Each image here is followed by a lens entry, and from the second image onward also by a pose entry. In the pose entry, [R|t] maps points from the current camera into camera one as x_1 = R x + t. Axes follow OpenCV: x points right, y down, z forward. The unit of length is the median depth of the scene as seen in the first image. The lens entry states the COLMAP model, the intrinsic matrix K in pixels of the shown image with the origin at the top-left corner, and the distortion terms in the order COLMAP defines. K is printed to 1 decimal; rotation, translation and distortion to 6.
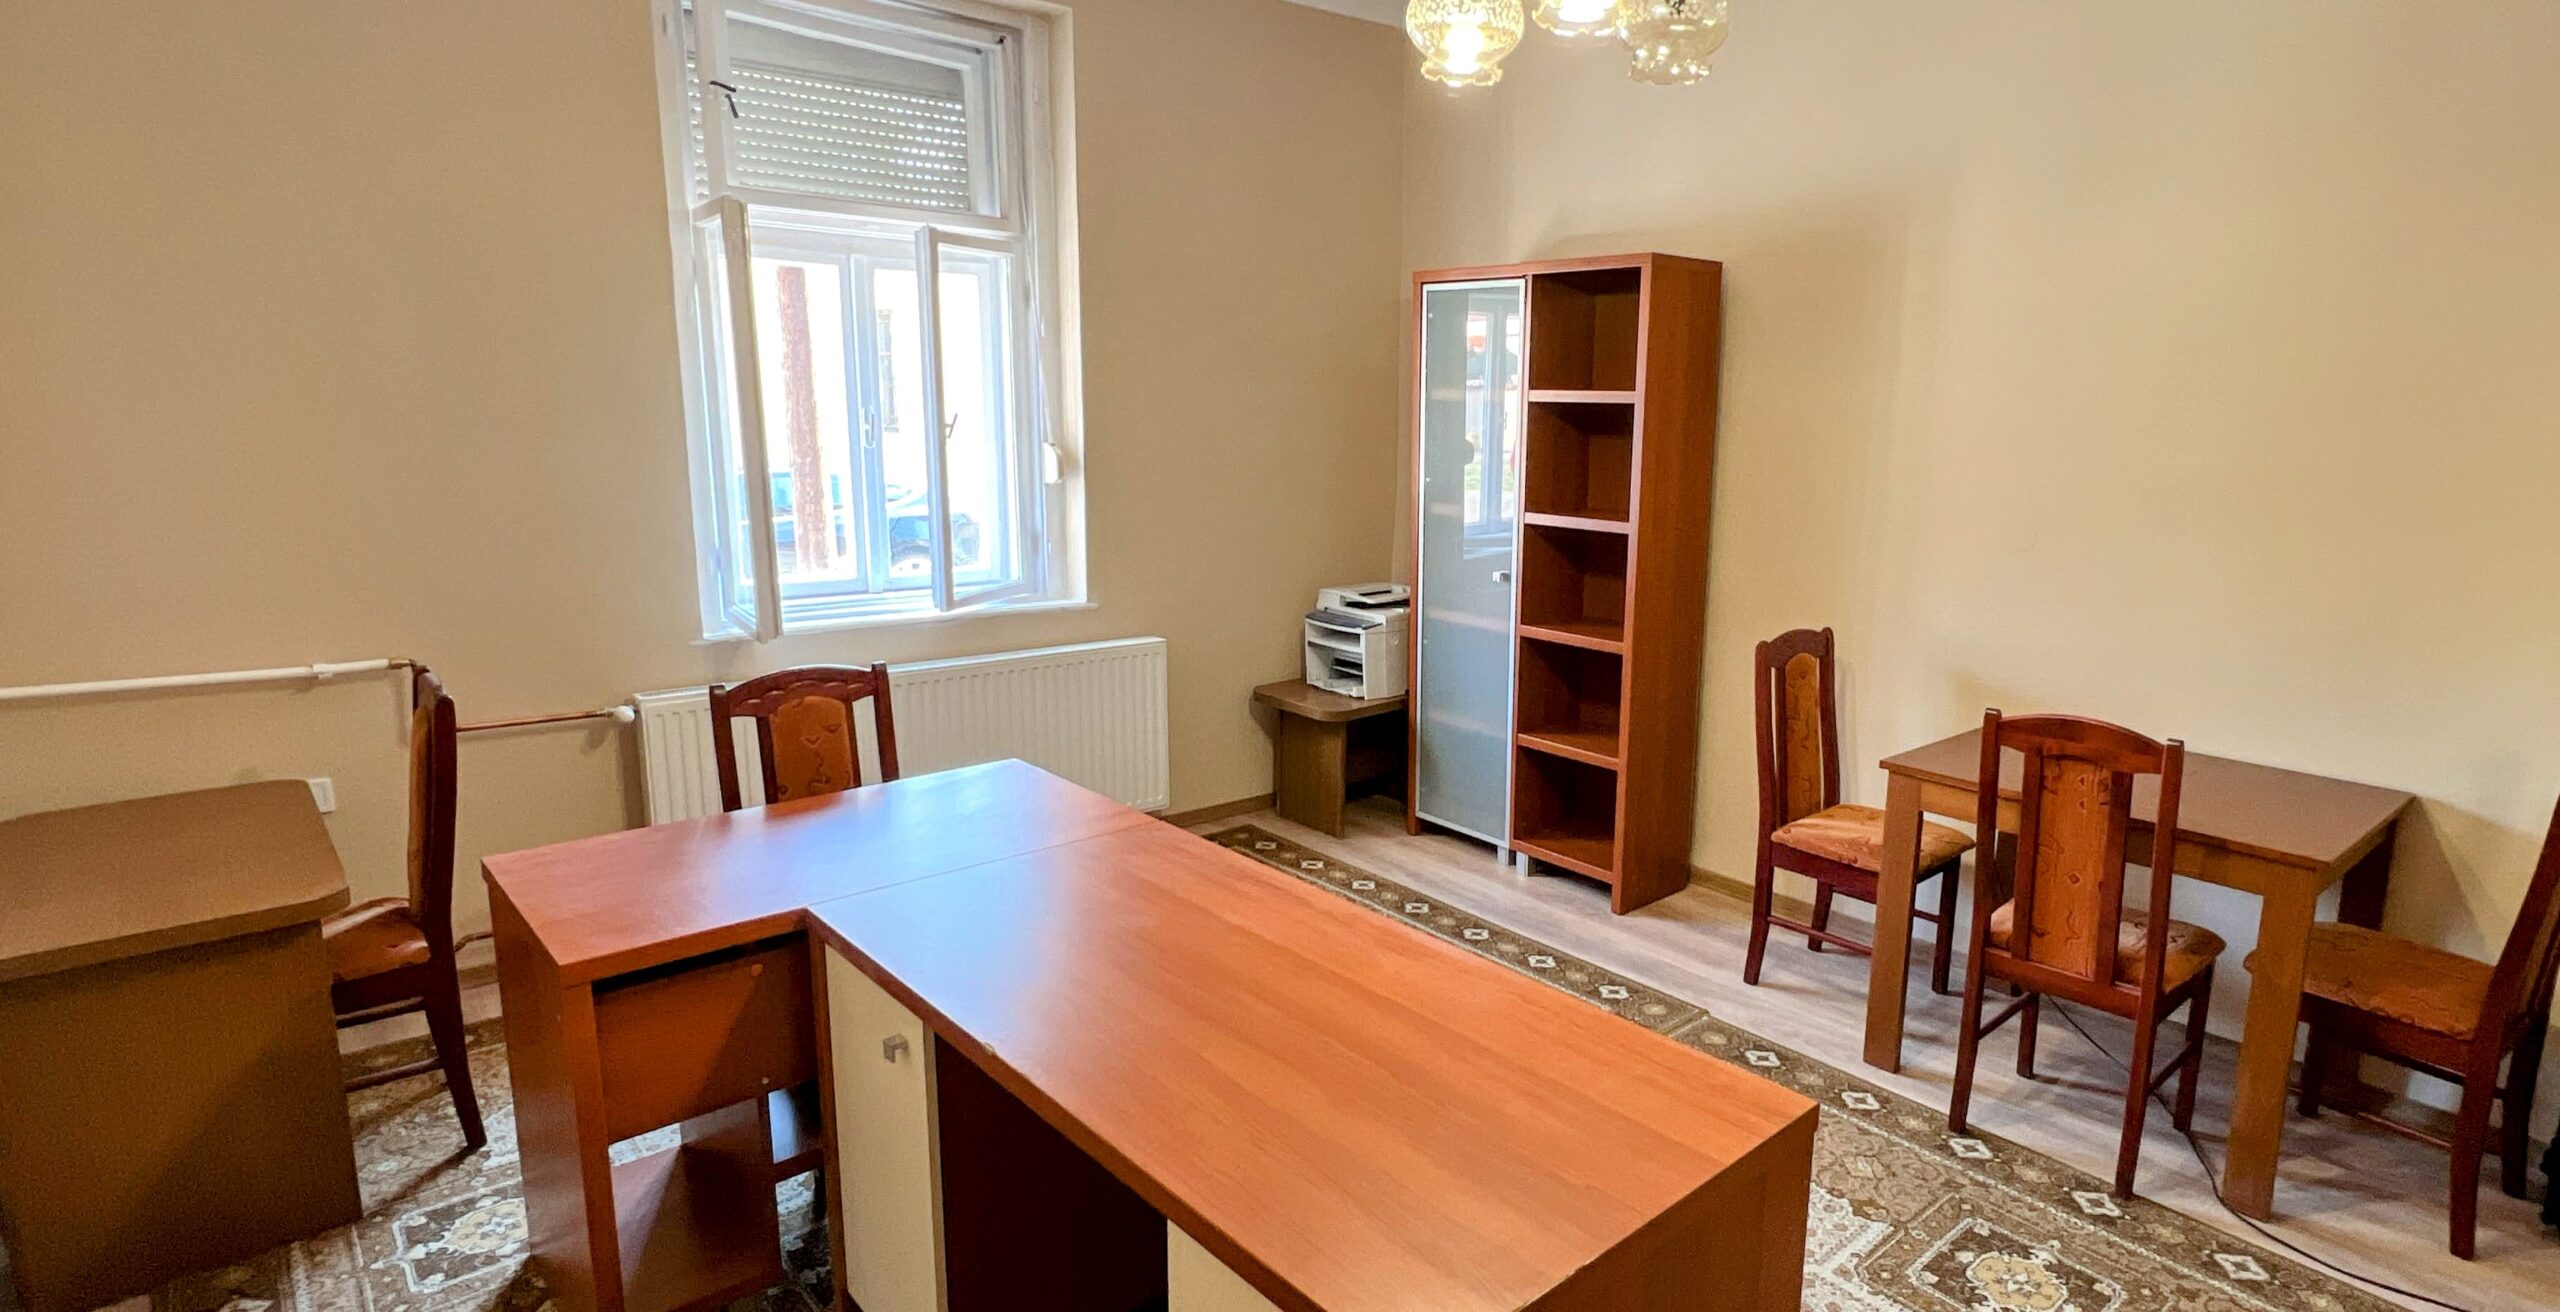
lens RADIAL K [[1332.8, 0, 1412.7], [0, 1332.8, 646.8], [0, 0, 1]] dist [0.001361, 0.000033]
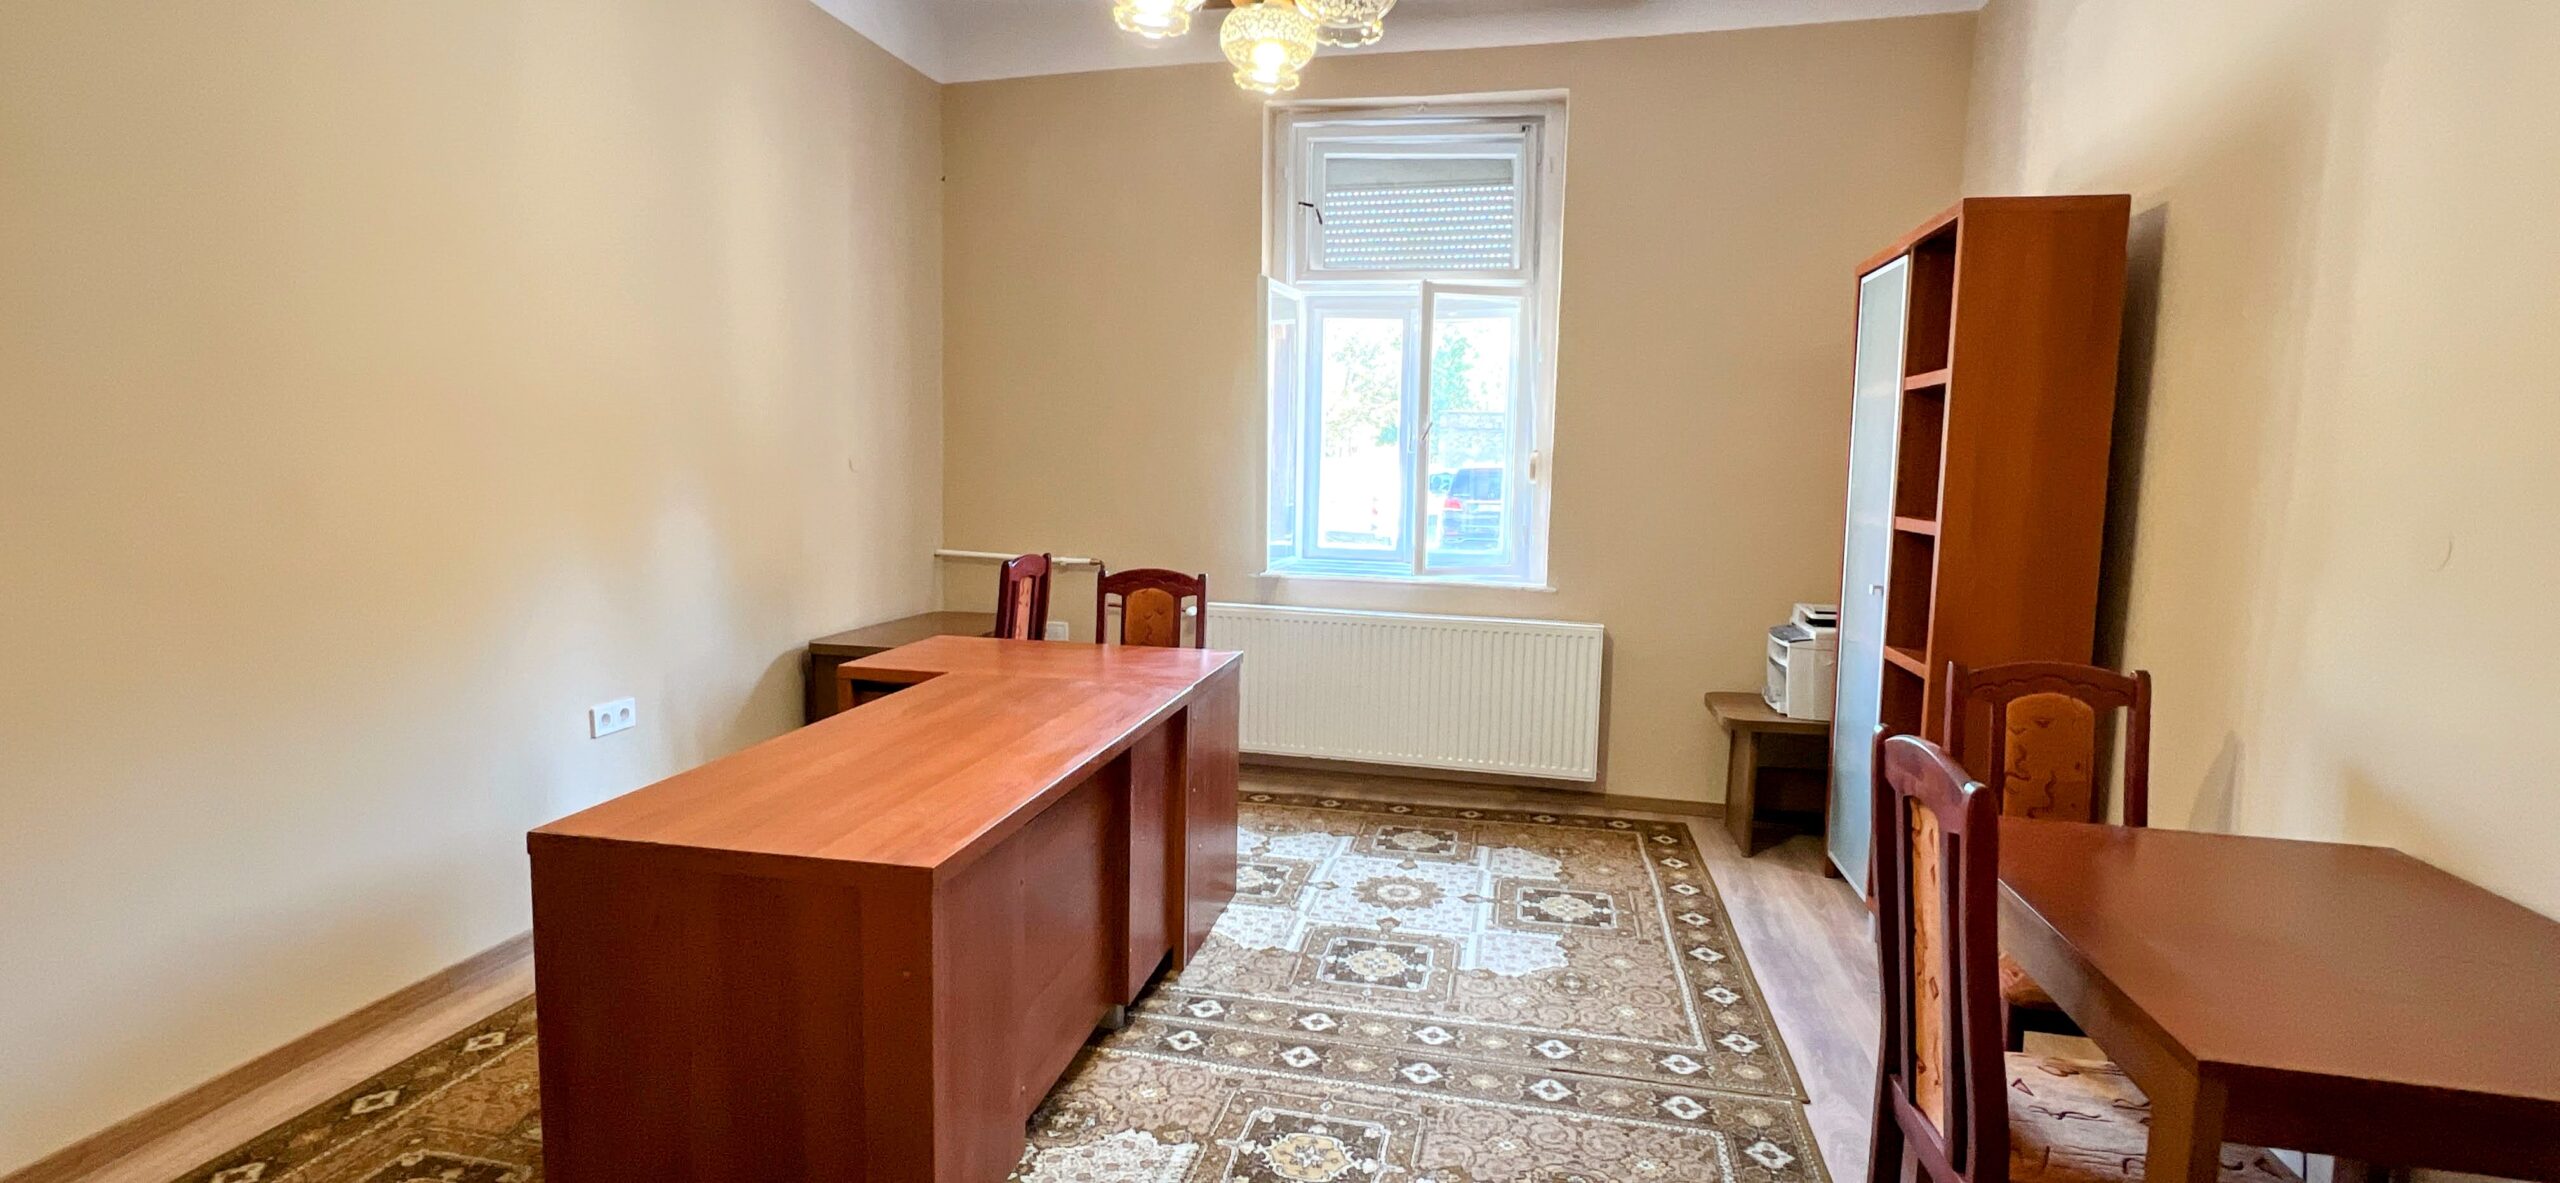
lens RADIAL K [[1203.3, 0, 1273.8], [0, 1203.3, 582.5], [0, 0, 1]] dist [0.000971, 0.000109]
pose [[0.565296, 0.076808, -0.821304, 0.745740], [-0.162830, 0.986455, -0.019821, 0.035702], [0.808657, 0.144938, 0.570146, 0.332380]]
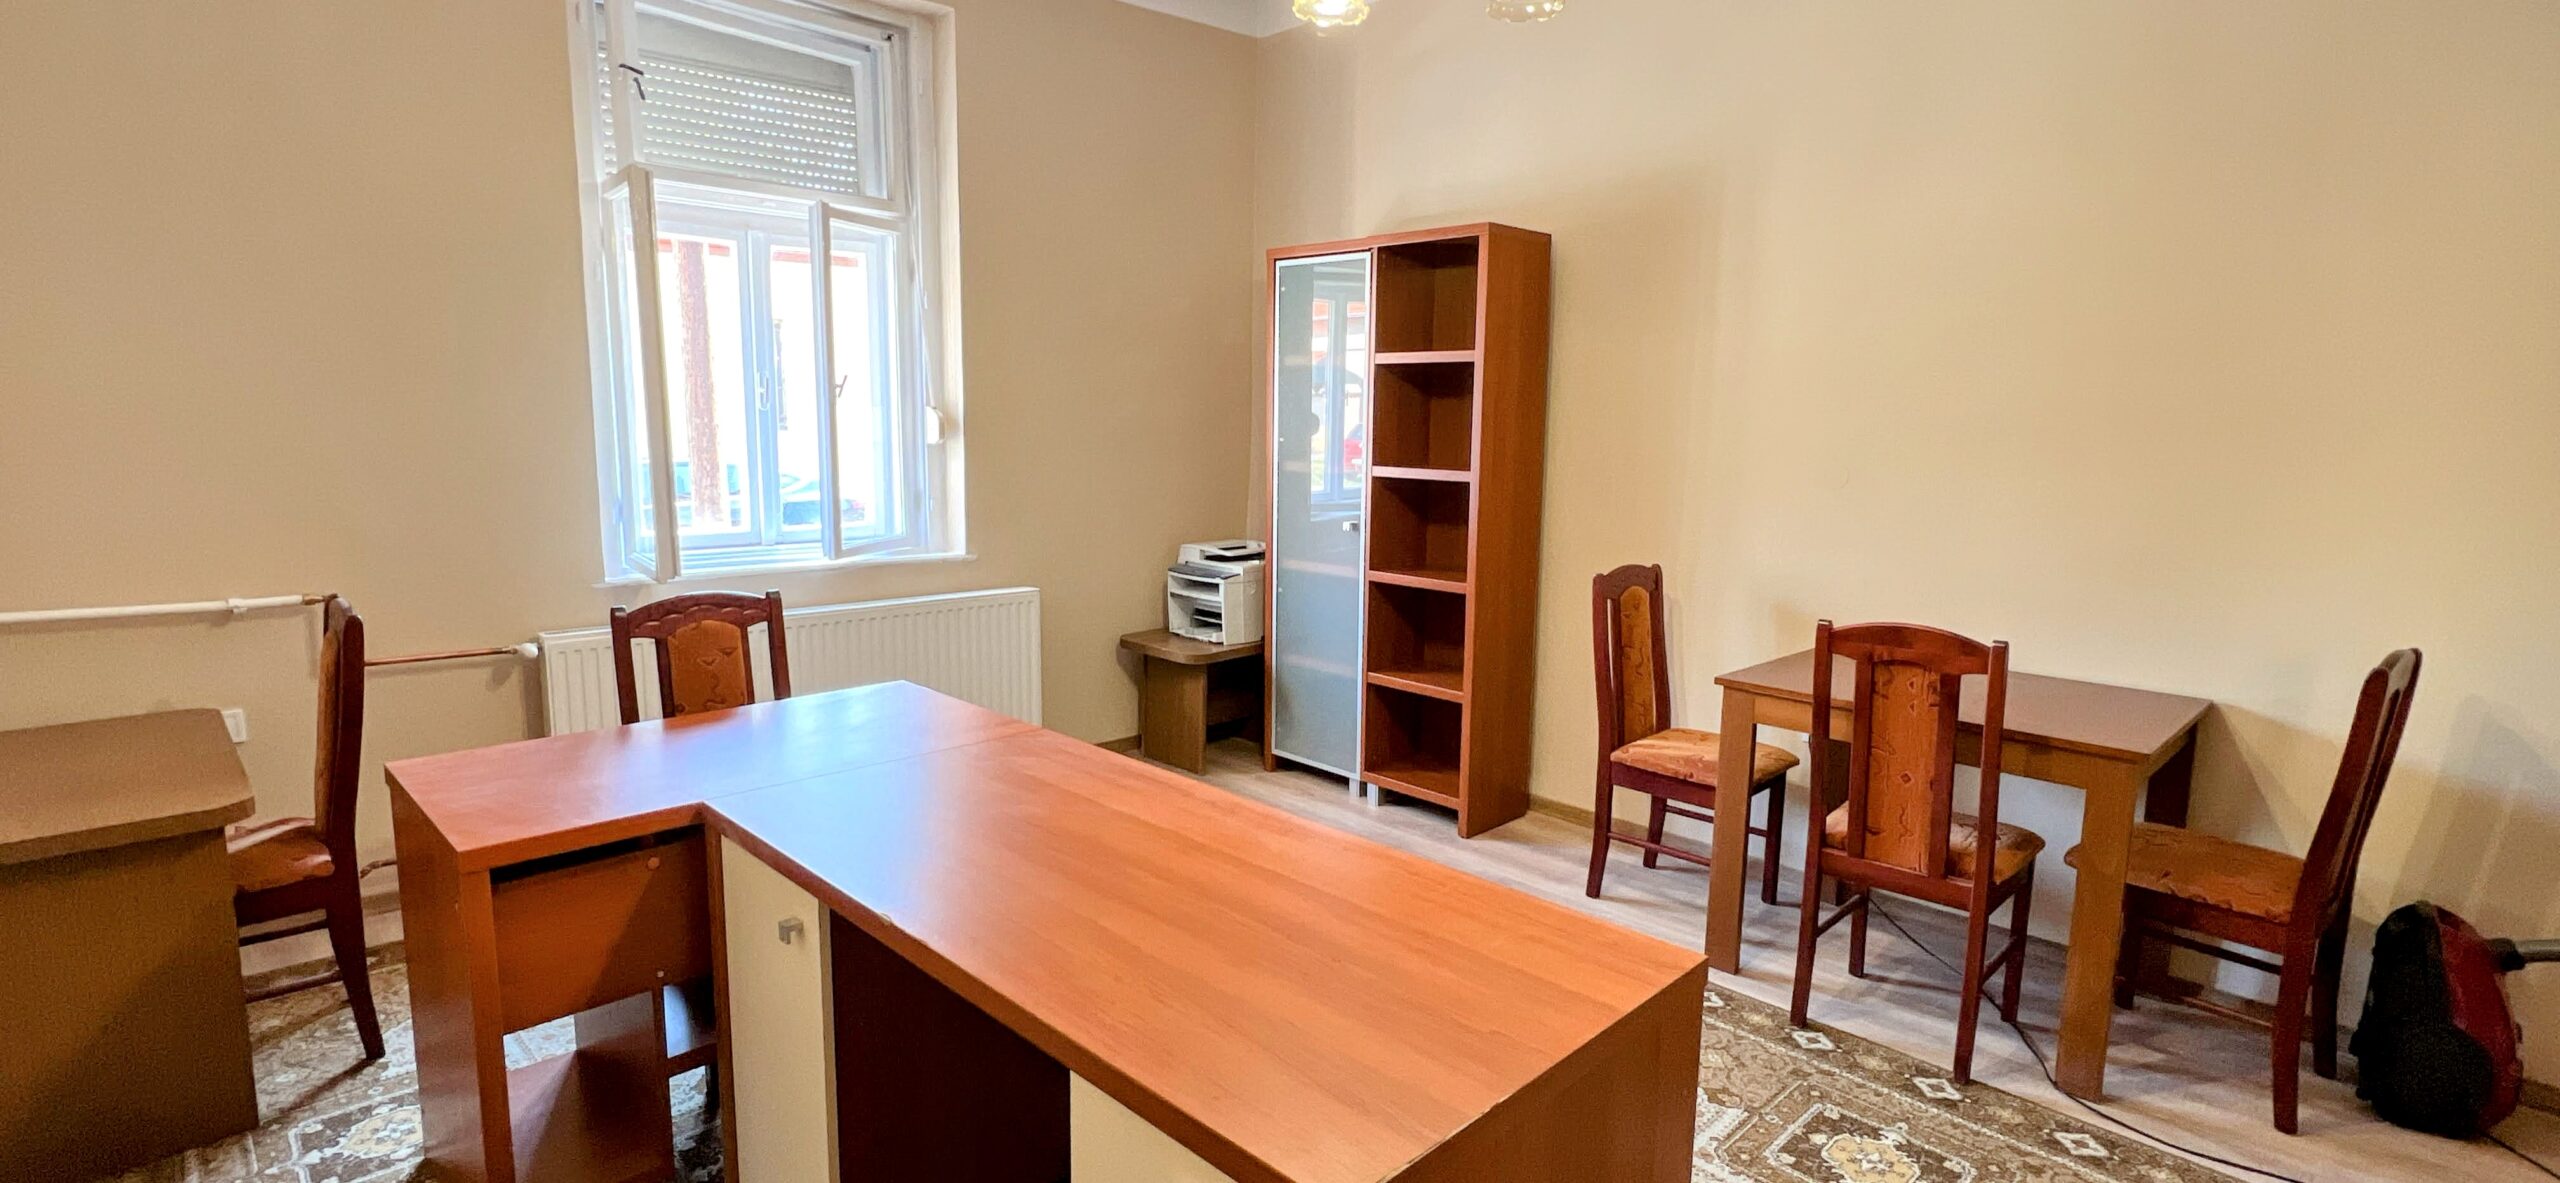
lens RADIAL K [[1203.3, 0, 1273.8], [0, 1203.3, 582.5], [0, 0, 1]] dist [0.000971, 0.000109]
pose [[0.999800, -0.007131, 0.018705, -0.022317], [0.007922, 0.999062, -0.042568, 0.050619], [-0.018383, 0.042708, 0.998918, 0.041636]]
